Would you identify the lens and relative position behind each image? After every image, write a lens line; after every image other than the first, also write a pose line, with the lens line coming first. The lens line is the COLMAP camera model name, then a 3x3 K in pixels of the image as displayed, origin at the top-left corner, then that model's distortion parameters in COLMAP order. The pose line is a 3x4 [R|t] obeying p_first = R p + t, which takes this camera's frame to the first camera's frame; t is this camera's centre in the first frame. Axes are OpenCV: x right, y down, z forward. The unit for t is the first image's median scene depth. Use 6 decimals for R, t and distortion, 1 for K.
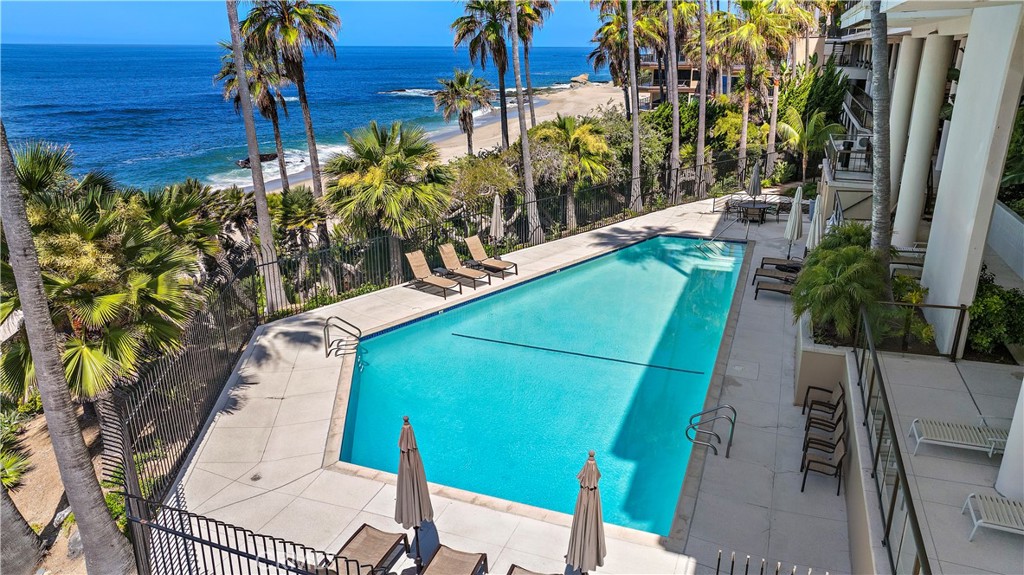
lens RADIAL K [[711.1, 0, 512.0], [0, 711.1, 287.5], [0, 0, 1]] dist [-0.023377, -0.000189]
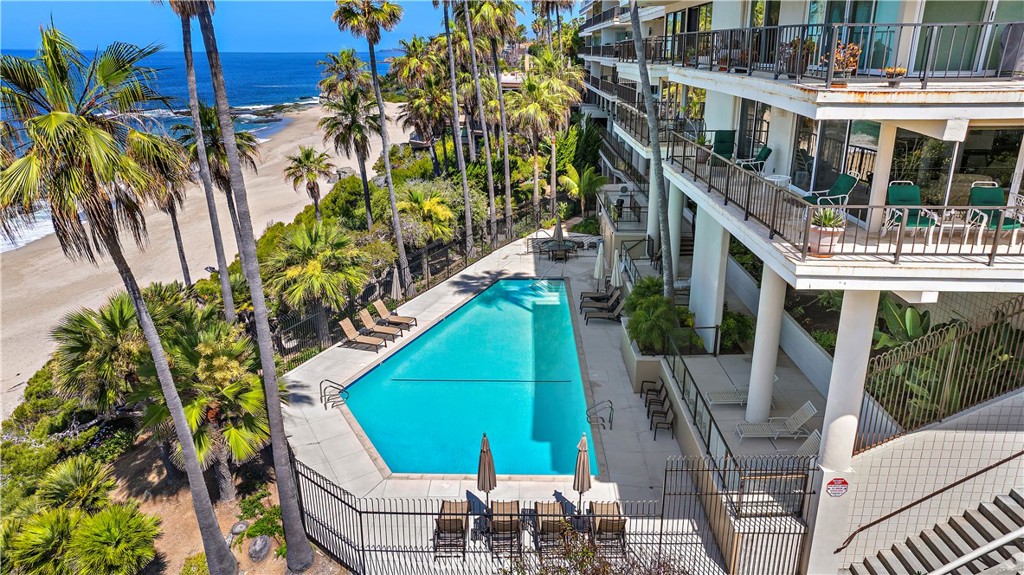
lens RADIAL K [[711.1, 0, 512.0], [0, 711.1, 287.5], [0, 0, 1]] dist [-0.023377, -0.000189]
pose [[0.939171, -0.104670, 0.327113, -0.247196], [0.107651, 0.994148, 0.009031, -0.080558], [-0.326143, 0.026733, 0.944942, -0.312414]]
